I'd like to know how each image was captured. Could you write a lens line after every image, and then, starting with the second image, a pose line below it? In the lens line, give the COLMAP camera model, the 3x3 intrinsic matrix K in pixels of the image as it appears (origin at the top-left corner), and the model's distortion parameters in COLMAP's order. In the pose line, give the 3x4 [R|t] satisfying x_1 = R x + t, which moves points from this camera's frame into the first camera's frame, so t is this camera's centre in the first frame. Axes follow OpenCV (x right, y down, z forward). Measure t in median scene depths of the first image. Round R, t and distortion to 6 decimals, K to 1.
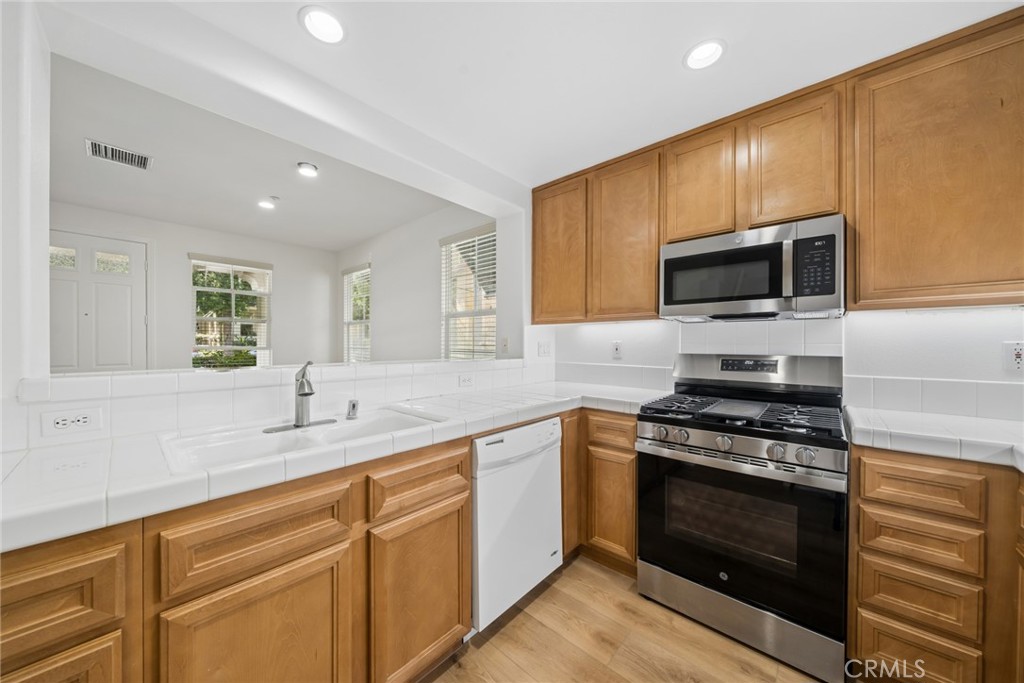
lens RADIAL K [[352.1, 0, 504.7], [0, 352.1, 346.2], [0, 0, 1]] dist [-0.005437, 0.000278]
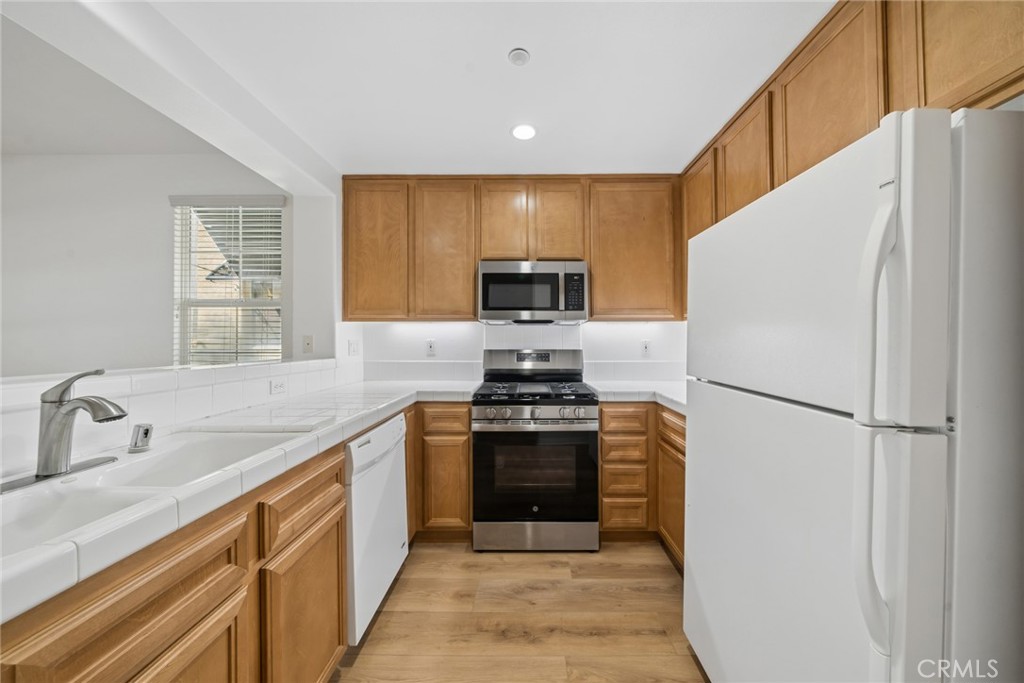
lens RADIAL K [[352.1, 0, 531.6], [0, 352.1, 339.2], [0, 0, 1]] dist [-0.005437, 0.000278]
pose [[0.738514, 0.002104, 0.674235, -0.311285], [0.007417, 0.999909, -0.011244, -0.000512], [-0.674197, 0.013305, 0.738431, -0.026396]]
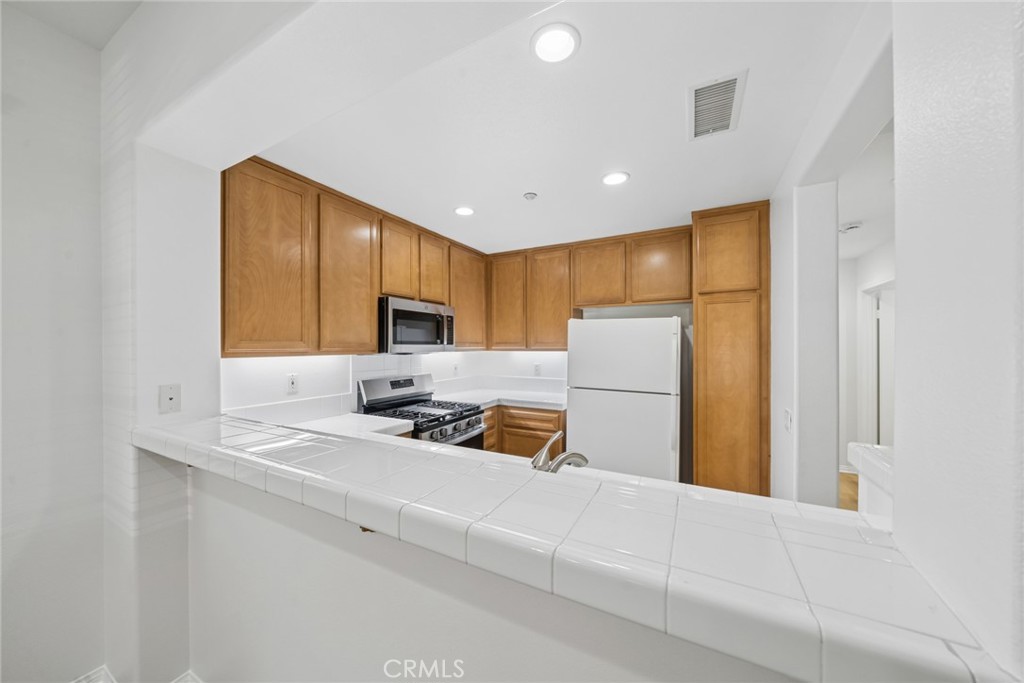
lens RADIAL K [[352.1, 0, 513.7], [0, 352.1, 348.5], [0, 0, 1]] dist [-0.005437, 0.000278]
pose [[-0.251048, -0.008910, 0.967934, -1.138972], [0.010395, 0.999875, 0.011900, -0.139538], [-0.967919, 0.013049, -0.250924, 1.128424]]
